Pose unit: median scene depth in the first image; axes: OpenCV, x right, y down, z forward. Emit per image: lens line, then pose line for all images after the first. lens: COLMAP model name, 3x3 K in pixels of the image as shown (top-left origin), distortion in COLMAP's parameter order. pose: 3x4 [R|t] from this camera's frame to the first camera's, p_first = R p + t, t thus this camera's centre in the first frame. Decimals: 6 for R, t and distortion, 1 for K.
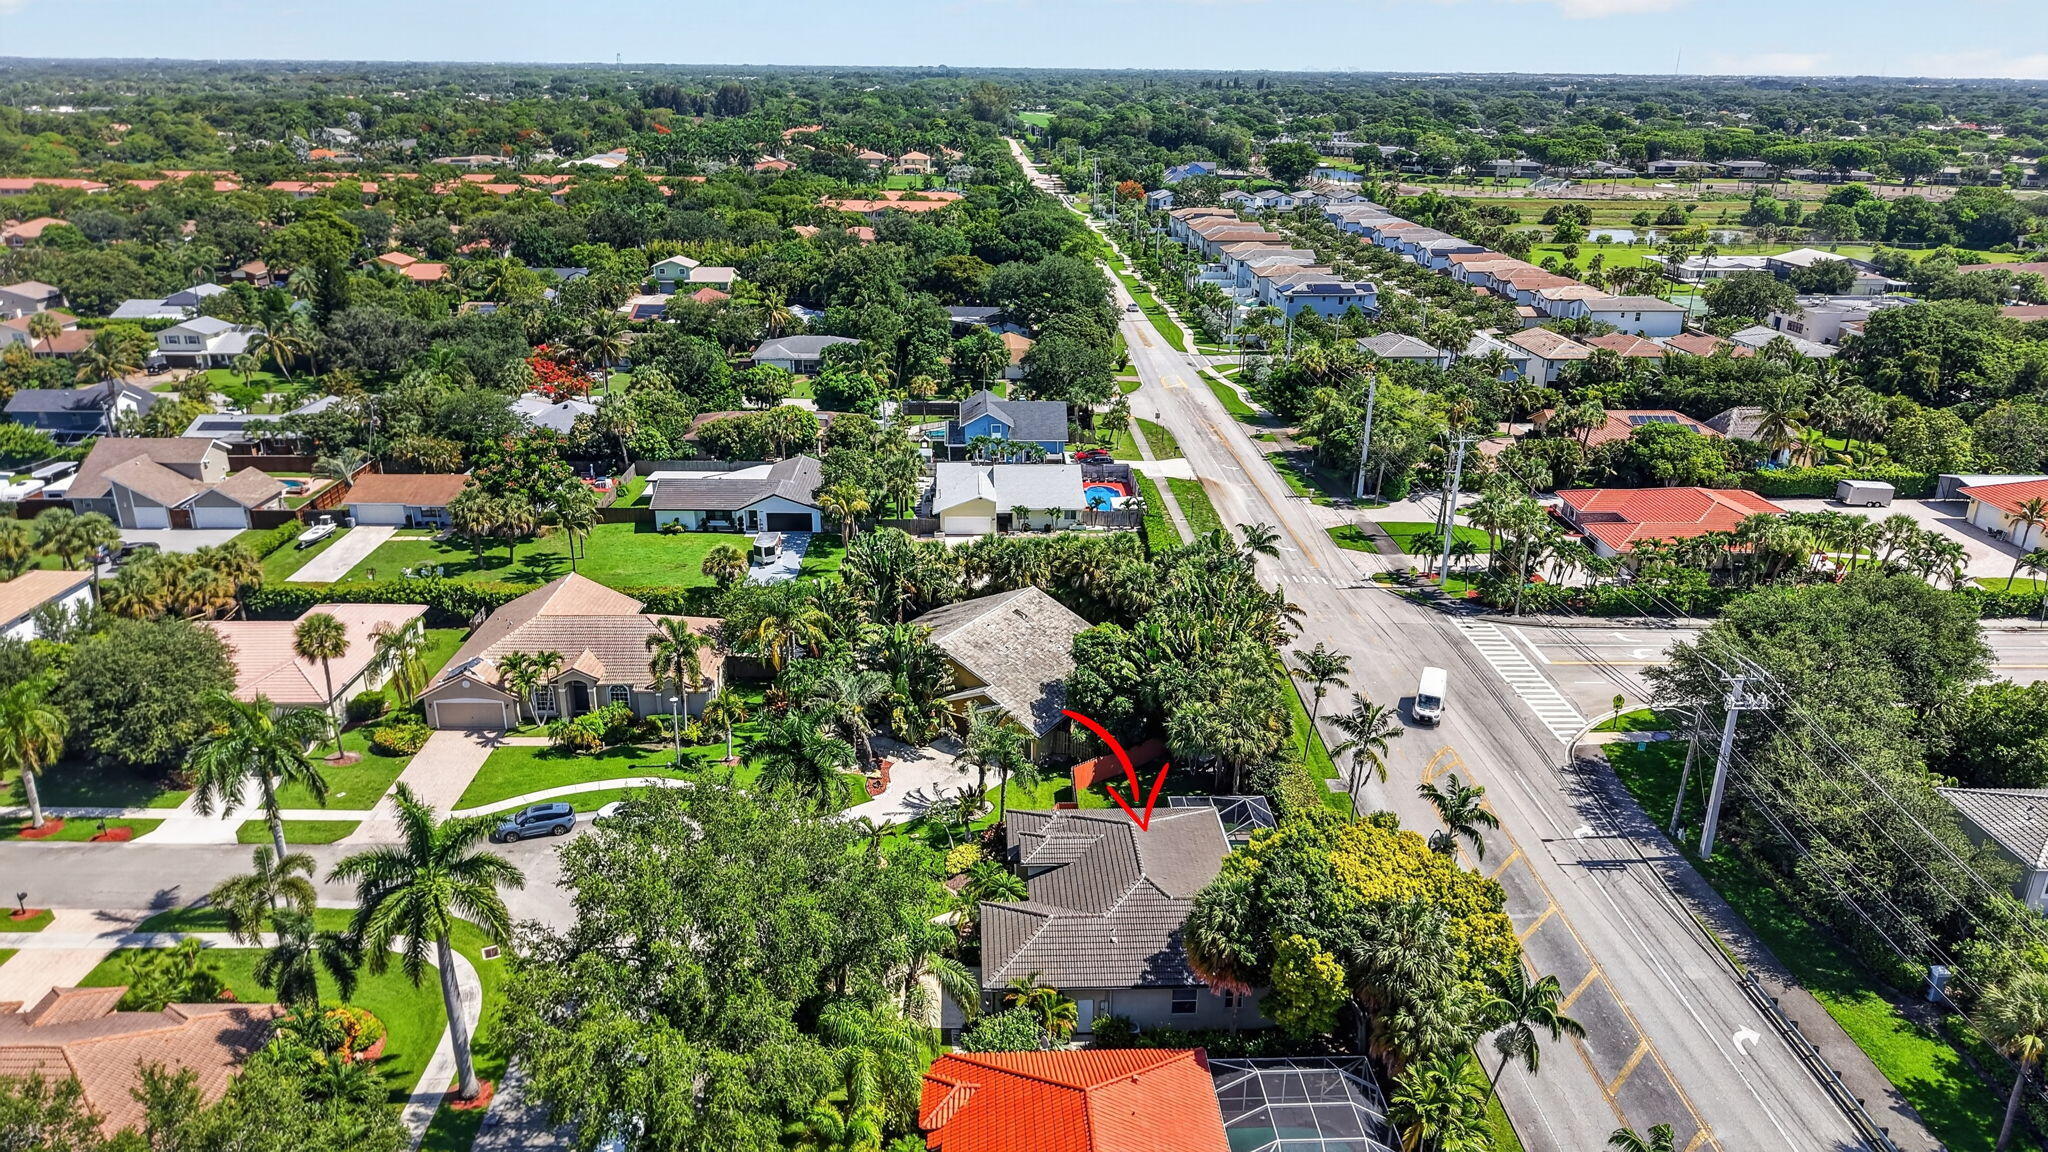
lens RADIAL K [[1361.4, 0, 1030.5], [0, 1361.4, 585.5], [0, 0, 1]] dist [0.021820, -0.028434]
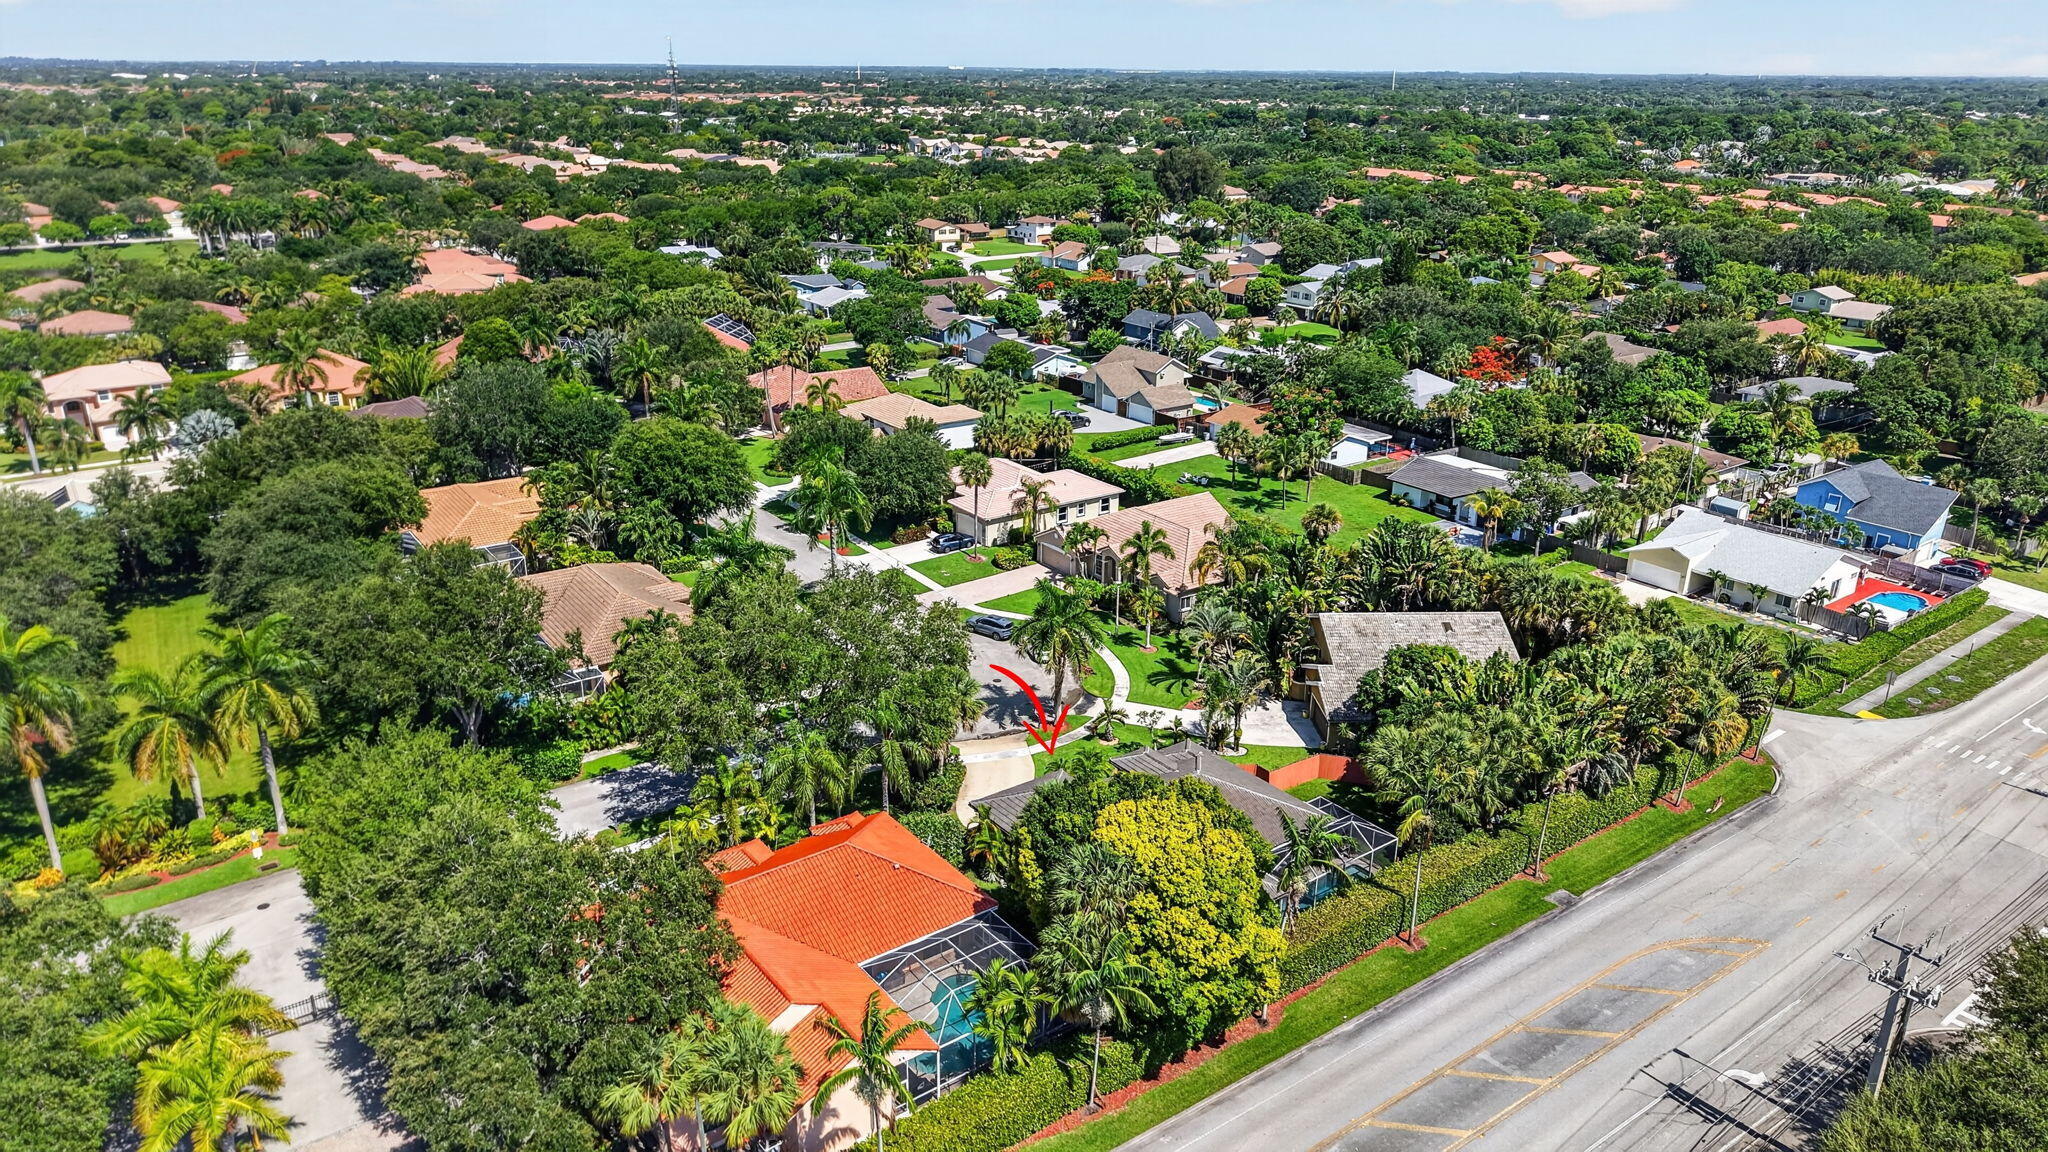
lens RADIAL K [[1361.4, 0, 1016.7], [0, 1361.4, 583.0], [0, 0, 1]] dist [0.021820, -0.028434]
pose [[0.547178, 0.284820, -0.787066, 0.440401], [-0.295057, 0.945598, 0.137062, -0.038925], [0.783286, 0.157232, 0.601449, 0.117976]]
